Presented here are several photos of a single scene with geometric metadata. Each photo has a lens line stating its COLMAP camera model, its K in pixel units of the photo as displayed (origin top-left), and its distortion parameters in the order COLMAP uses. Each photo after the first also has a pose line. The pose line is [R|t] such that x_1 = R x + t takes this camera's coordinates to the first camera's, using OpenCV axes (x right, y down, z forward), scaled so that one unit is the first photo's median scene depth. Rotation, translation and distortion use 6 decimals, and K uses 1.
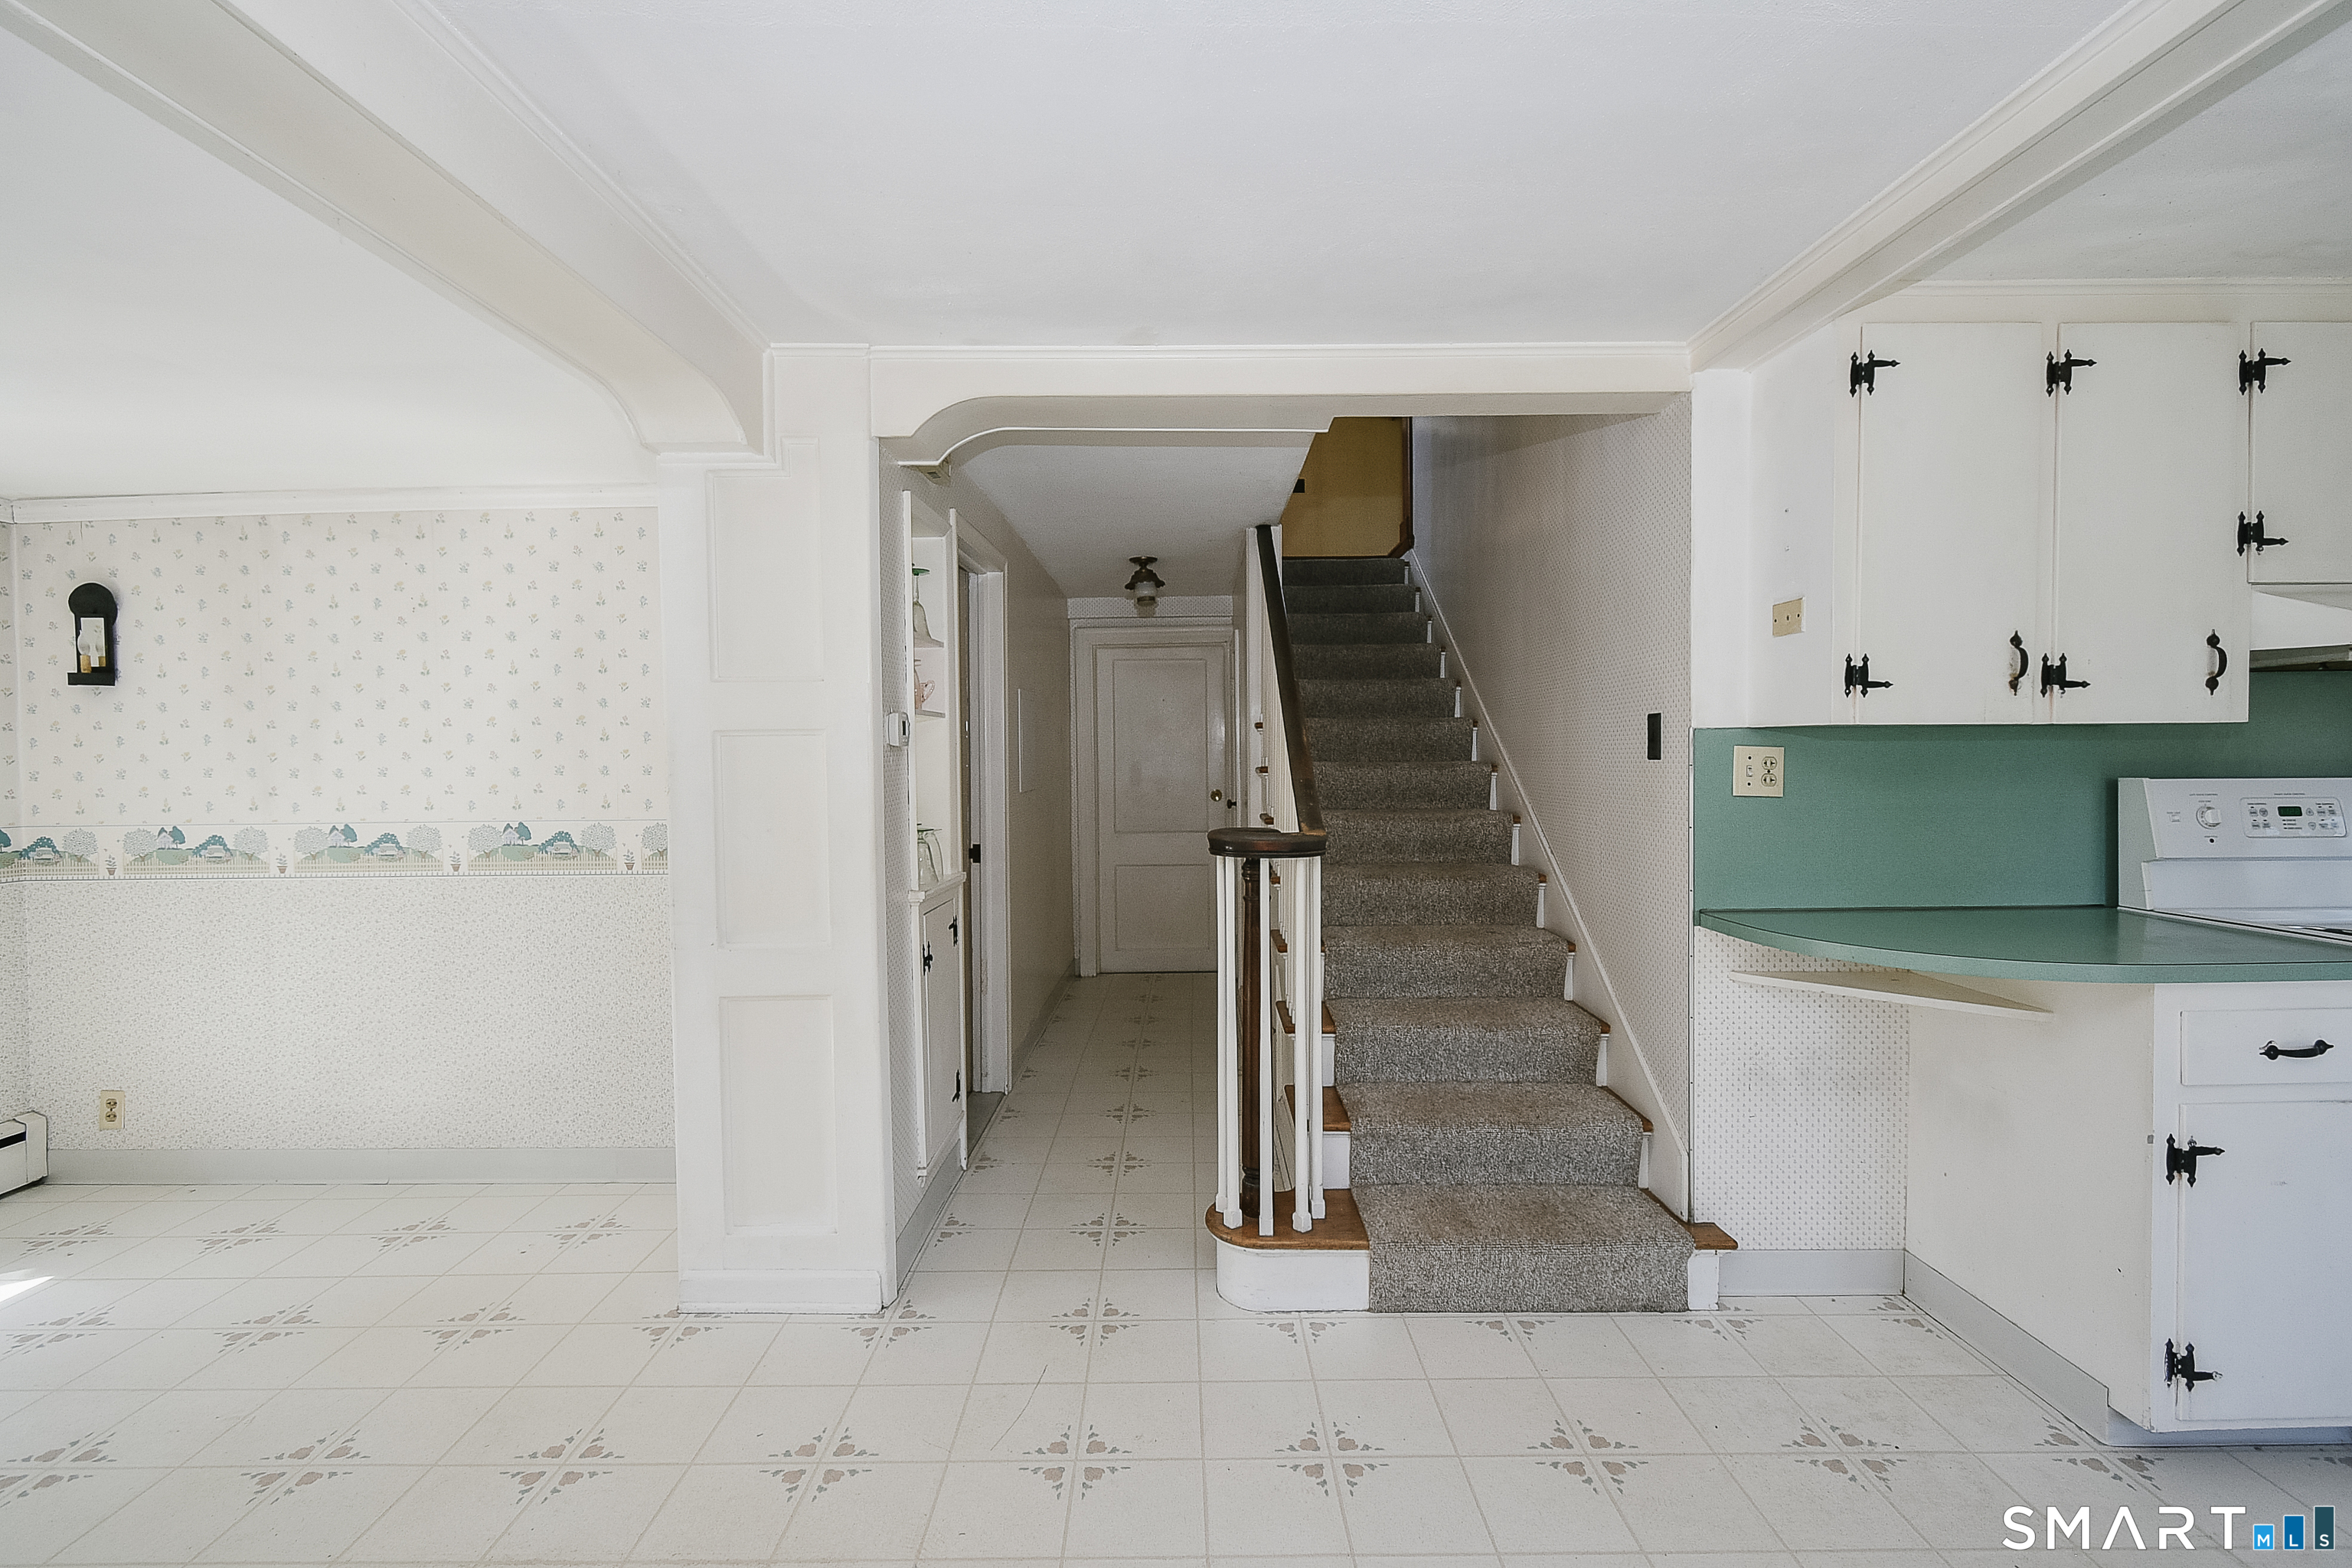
lens RADIAL K [[1048.0, 0, 1172.5], [0, 1048.0, 780.3], [0, 0, 1]] dist [-0.000590, -0.000032]
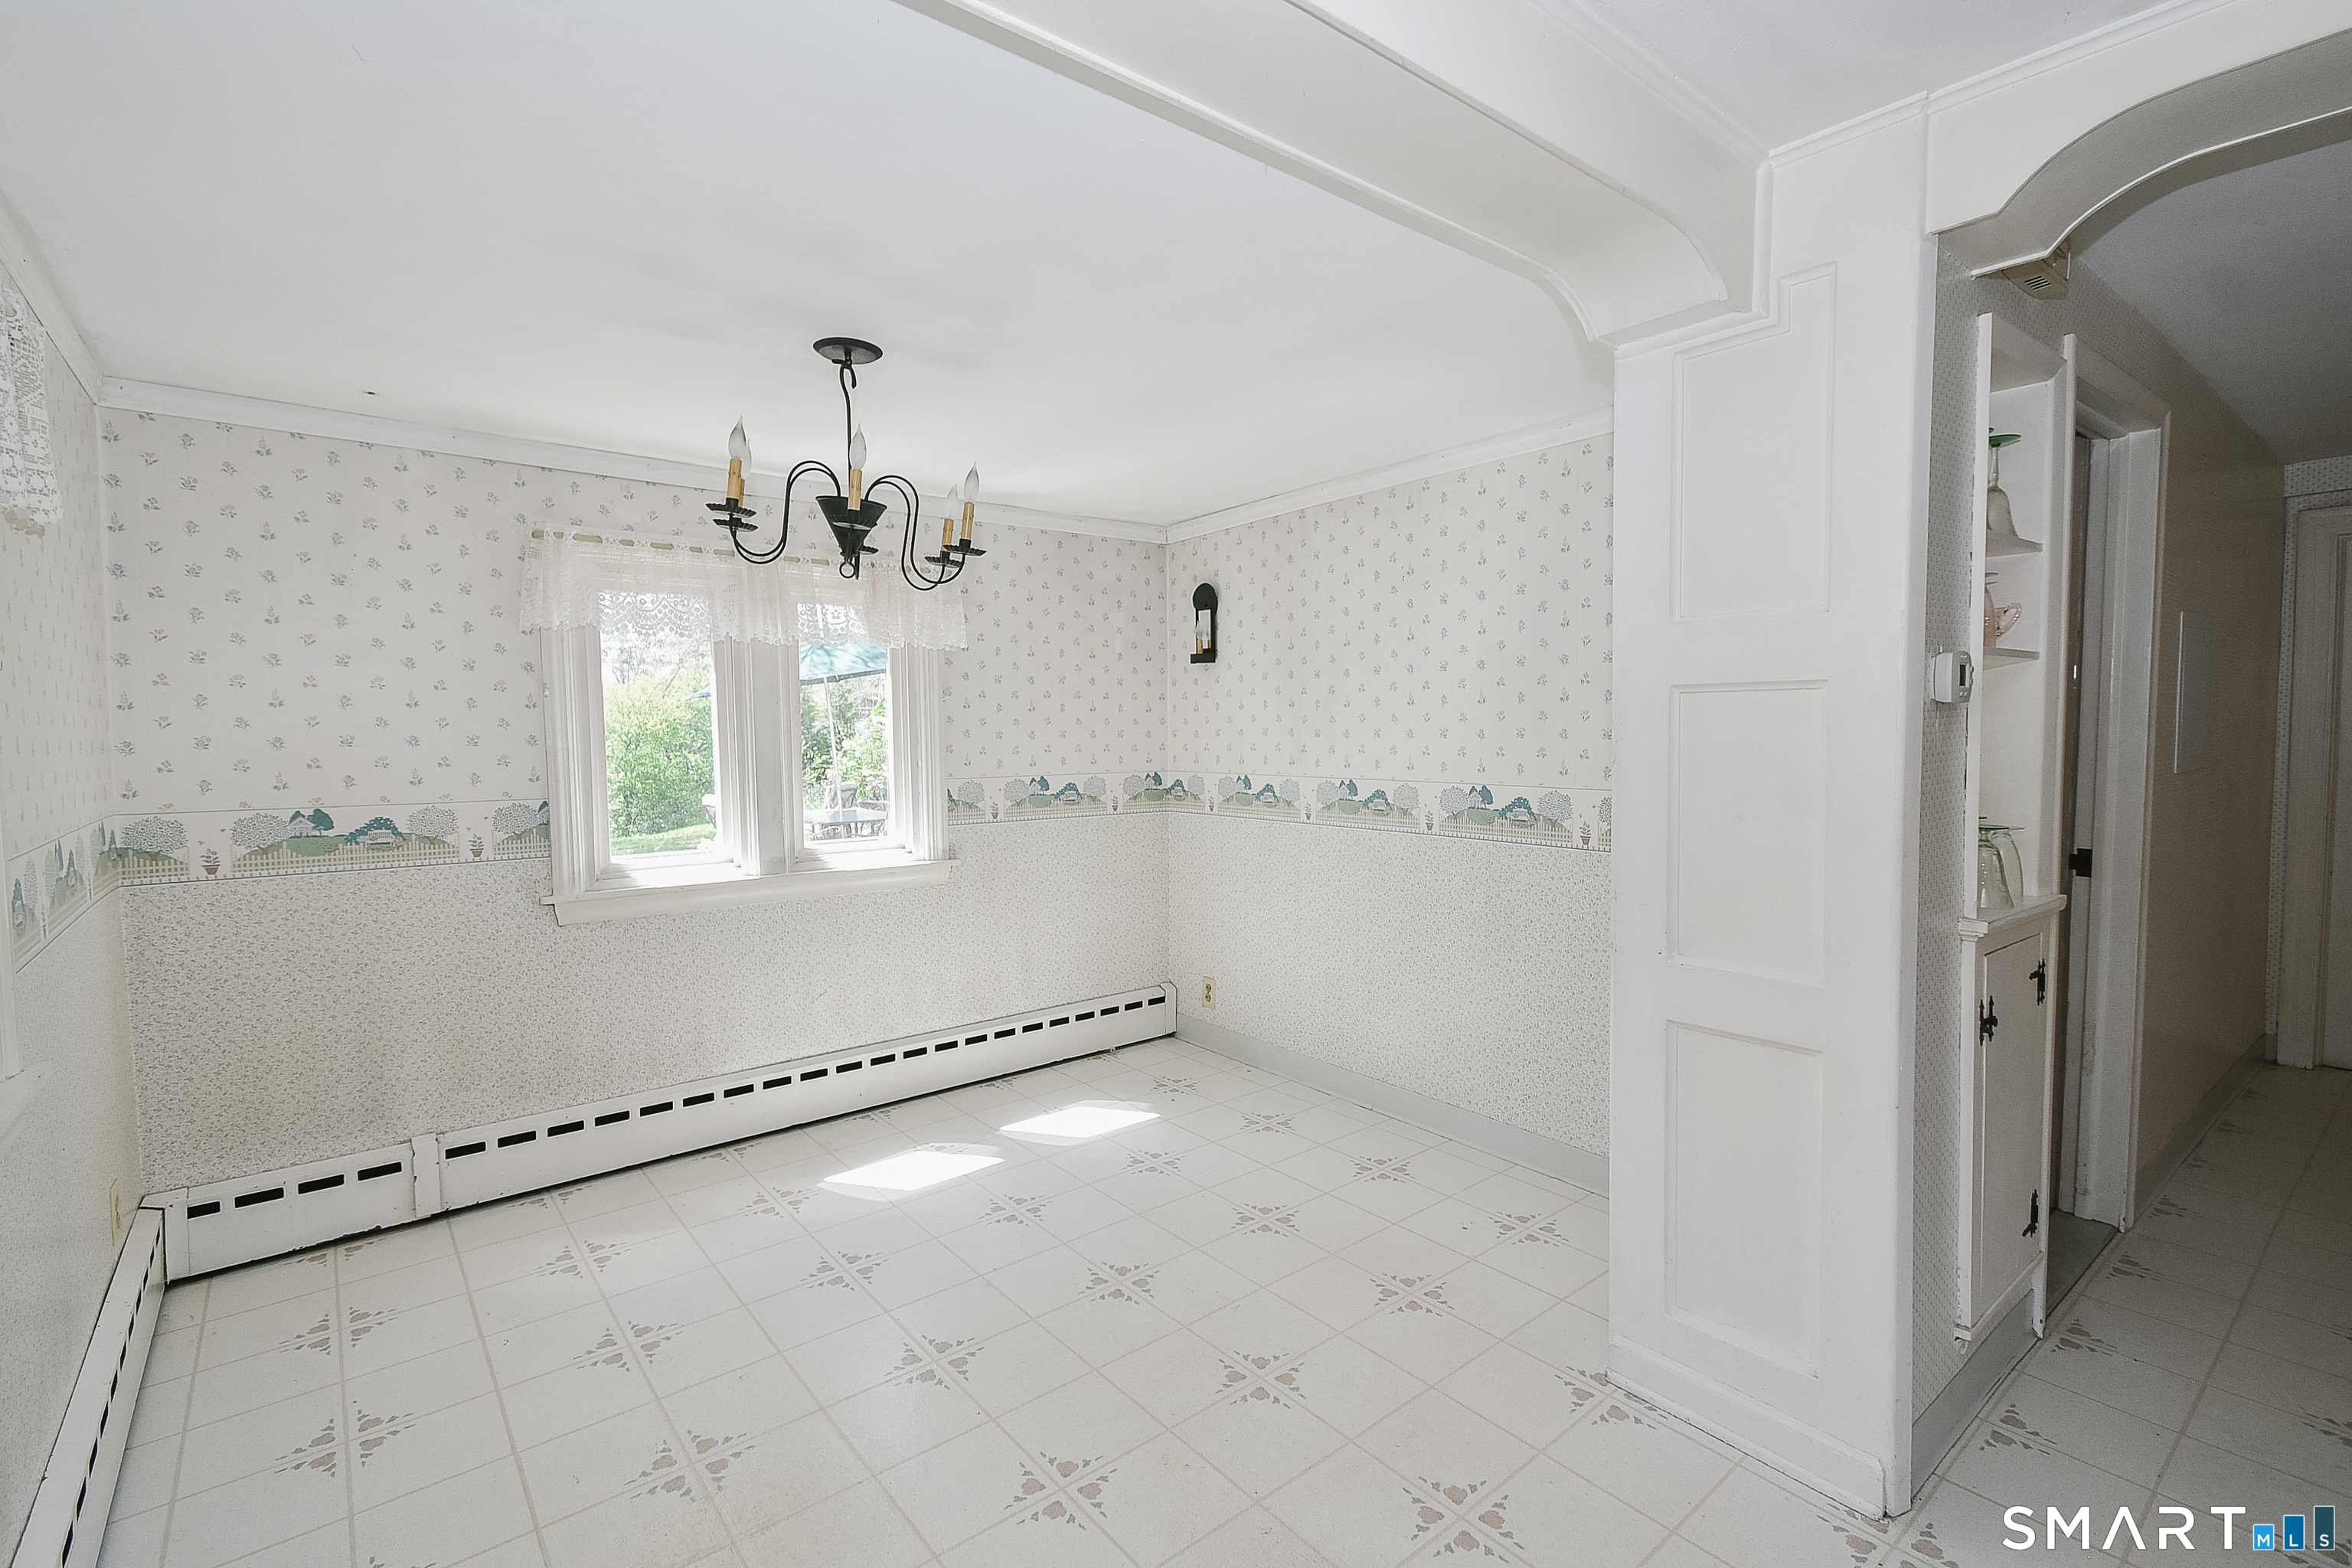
lens RADIAL K [[1063.5, 0, 1179.5], [0, 1063.5, 781.1], [0, 0, 1]] dist [0.018101, -0.010963]
pose [[0.636839, 0.044855, -0.769691, -0.037865], [-0.015623, 0.998852, 0.045284, -0.004890], [0.770839, -0.016814, 0.636808, 0.148719]]
